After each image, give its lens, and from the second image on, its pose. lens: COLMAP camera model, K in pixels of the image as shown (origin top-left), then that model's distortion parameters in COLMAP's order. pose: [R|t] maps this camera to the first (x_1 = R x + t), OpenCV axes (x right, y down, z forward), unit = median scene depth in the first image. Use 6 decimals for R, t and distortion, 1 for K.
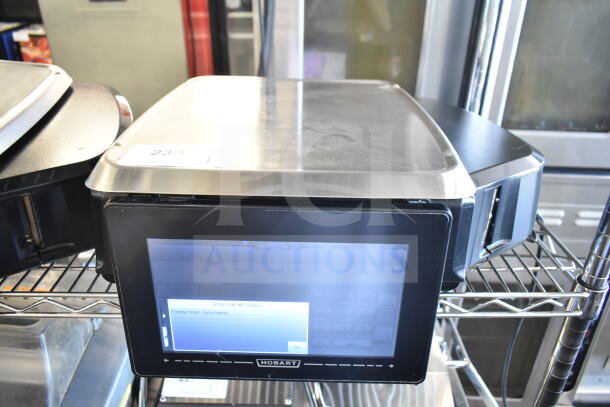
lens RADIAL K [[478.9, 0, 305.0], [0, 478.9, 203.5], [0, 0, 1]] dist [0.000296, 0.004103]
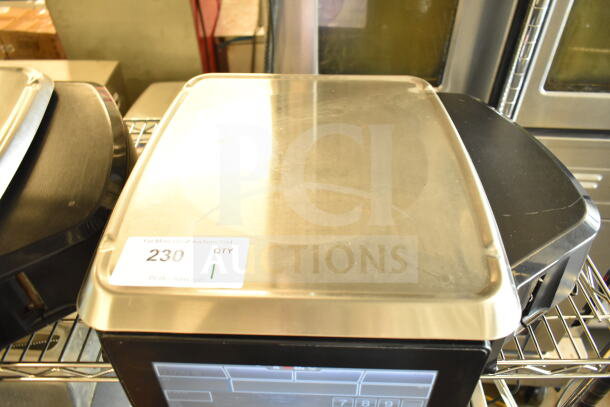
lens RADIAL K [[478.9, 0, 305.0], [0, 478.9, 203.5], [0, 0, 1]] dist [0.000296, 0.004103]
pose [[0.999468, -0.005025, -0.032236, -0.004500], [0.012852, 0.968814, 0.247457, -0.336014], [0.029987, -0.247740, 0.968362, 0.149607]]
